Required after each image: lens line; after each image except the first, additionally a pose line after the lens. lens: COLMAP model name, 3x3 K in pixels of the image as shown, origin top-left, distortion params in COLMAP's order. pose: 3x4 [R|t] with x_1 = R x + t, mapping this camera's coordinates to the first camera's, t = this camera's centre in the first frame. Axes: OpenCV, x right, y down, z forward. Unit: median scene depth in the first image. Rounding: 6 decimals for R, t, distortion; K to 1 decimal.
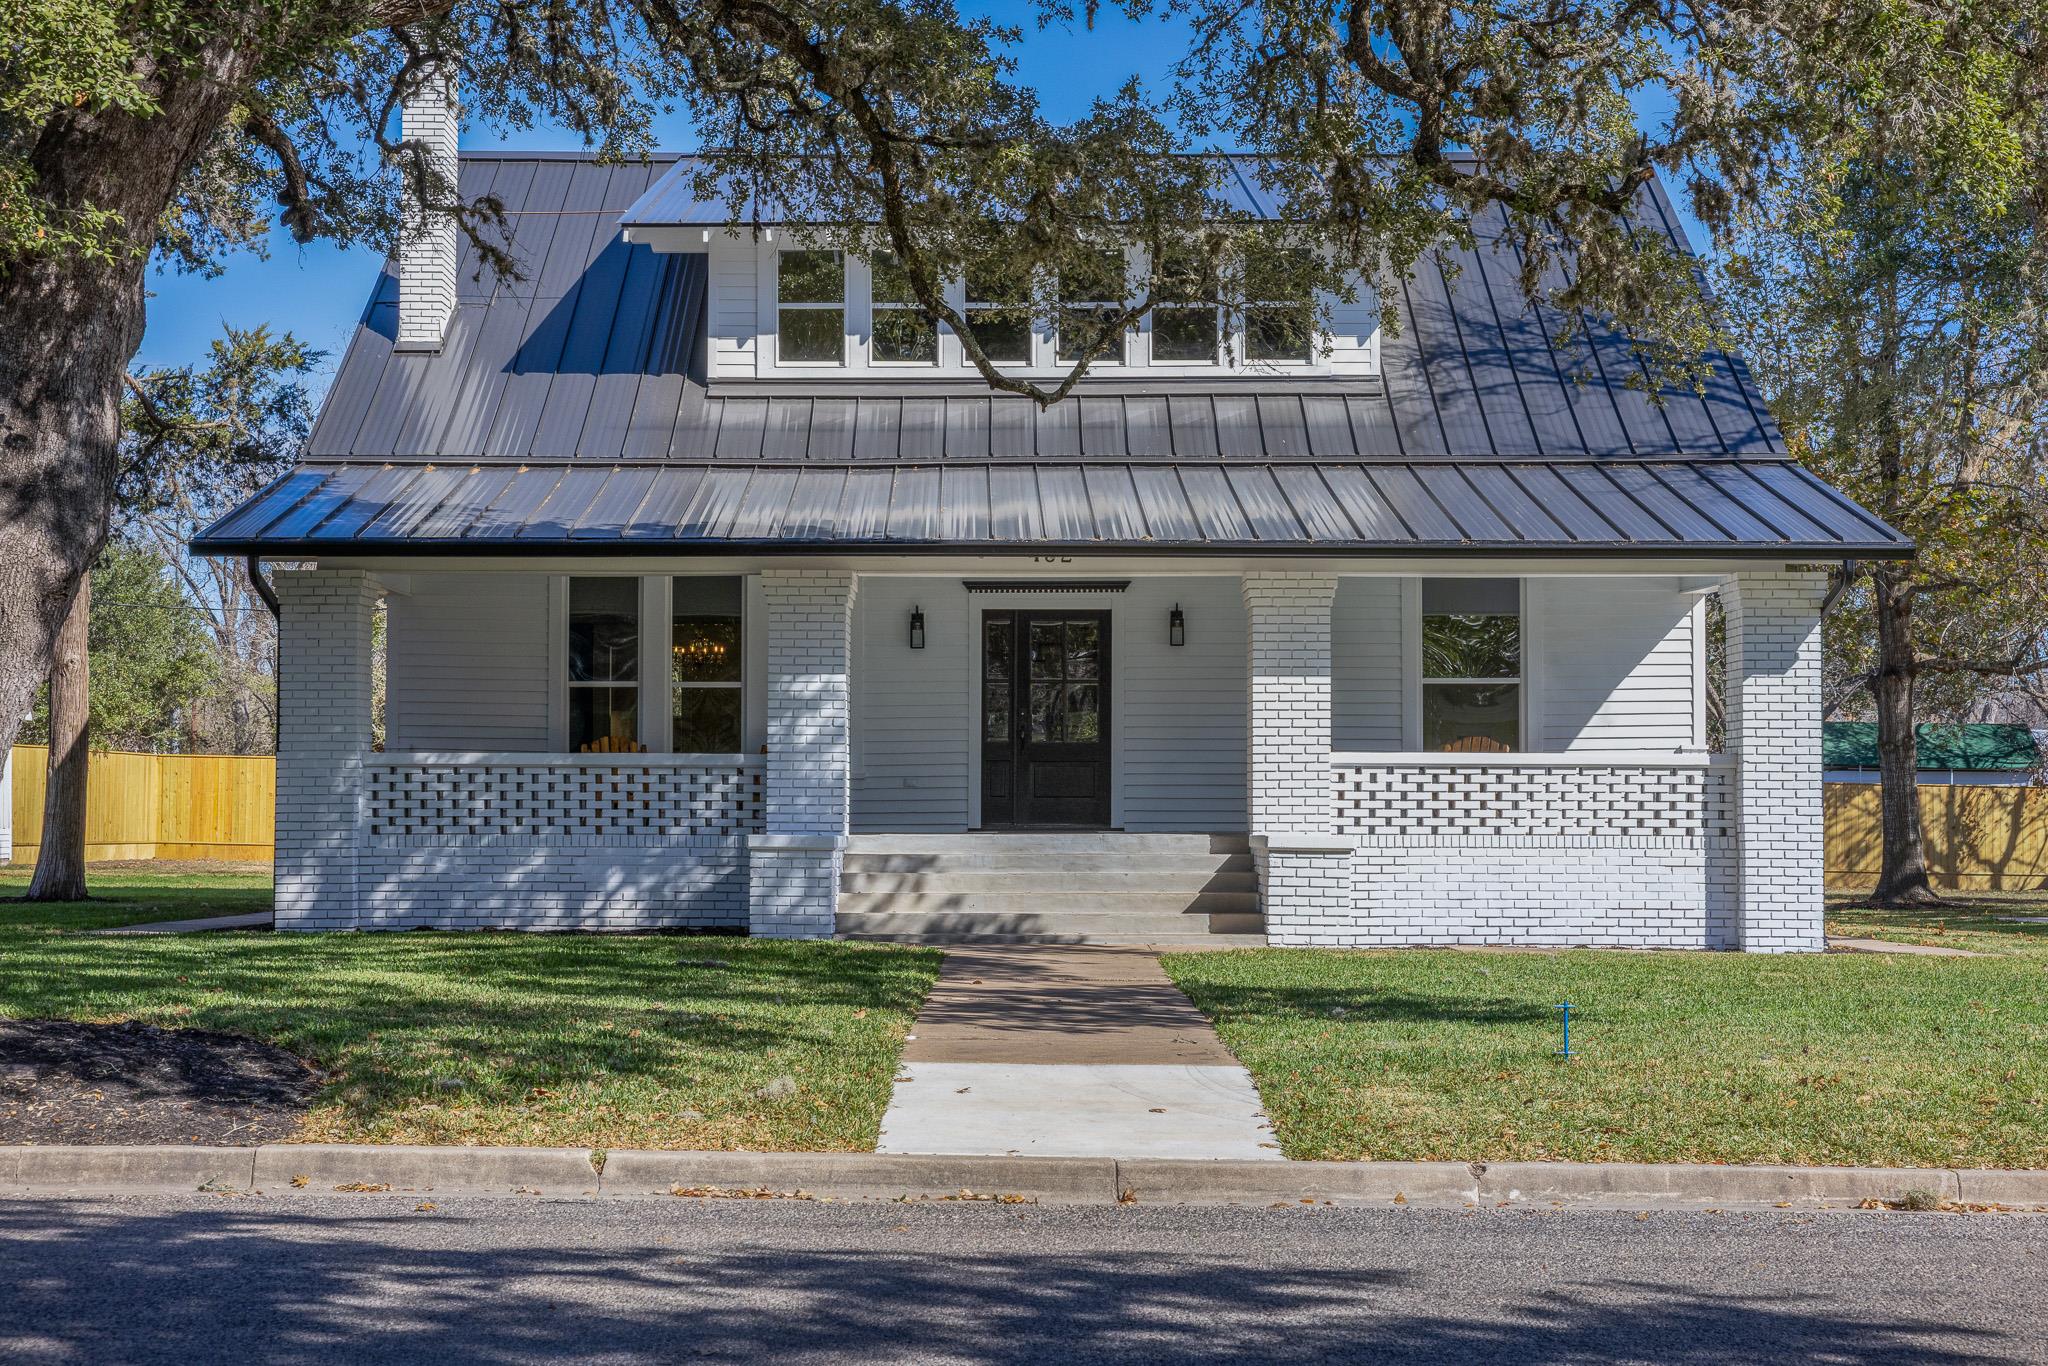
lens RADIAL K [[3077.0, 0, 1020.4], [0, 3077.0, 685.5], [0, 0, 1]] dist [-0.031090, 0.000000]
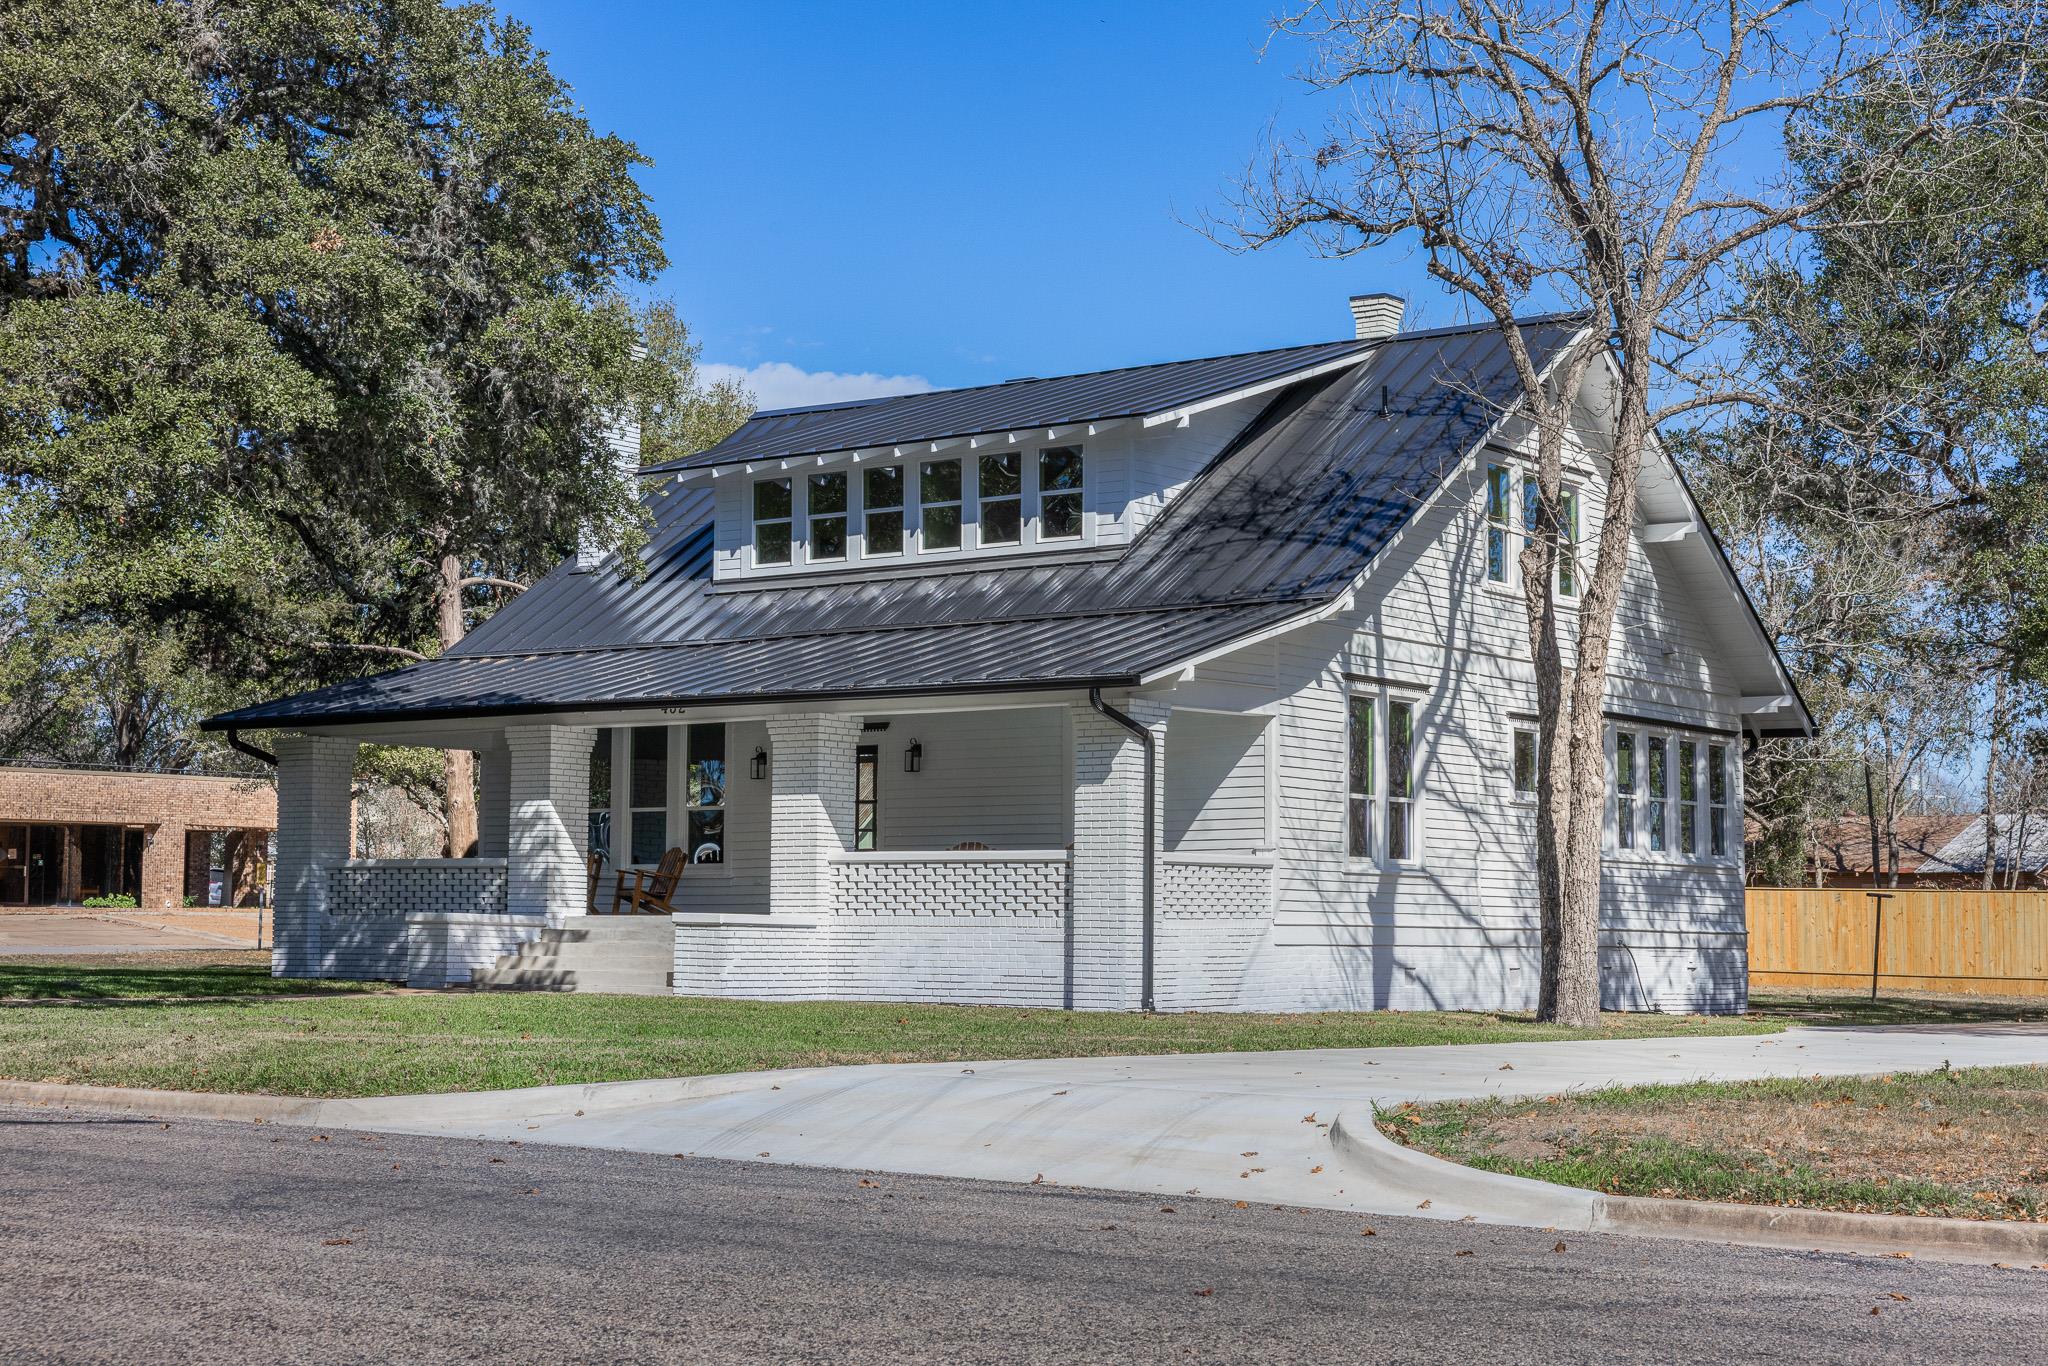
lens RADIAL K [[3077.0, 0, 1024.0], [0, 3077.0, 677.9], [0, 0, 1]] dist [-0.031090, 0.000000]
pose [[0.819797, -0.043440, -0.571004, 0.922717], [0.016066, 0.998471, -0.052893, 0.018479], [0.572429, 0.034188, 0.819241, -0.019694]]
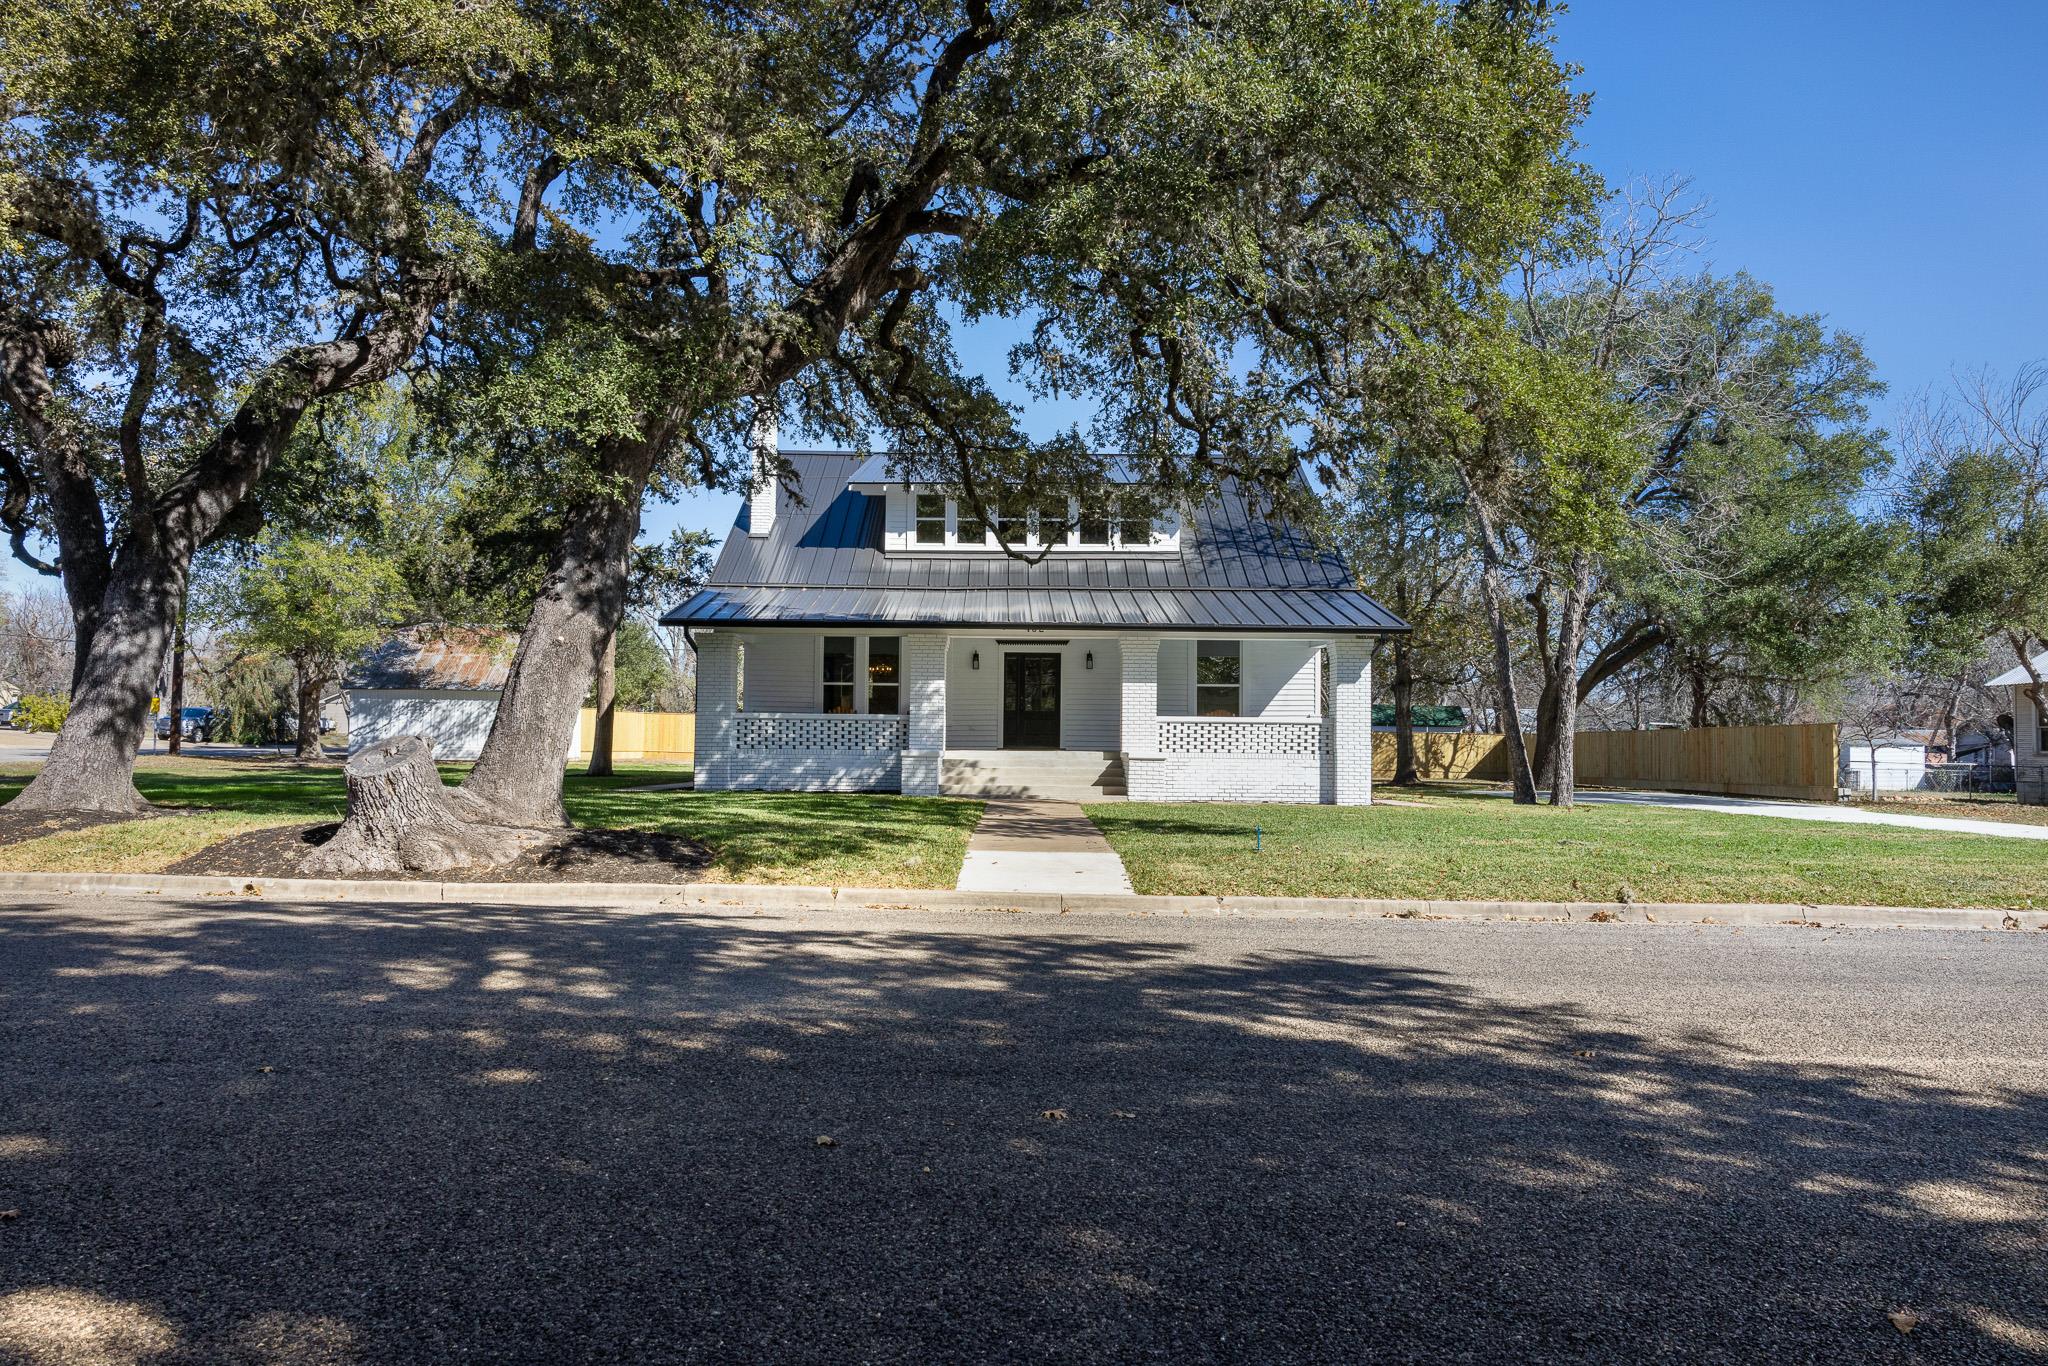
lens RADIAL K [[1374.0, 0, 1029.6], [0, 1374.0, 685.9], [0, 0, 1]] dist [0.004635, -0.000650]
pose [[0.999923, 0.008258, 0.009258, -0.003676], [-0.008252, 0.999966, -0.000744, 0.000724], [-0.009264, 0.000667, 0.999957, -0.023487]]
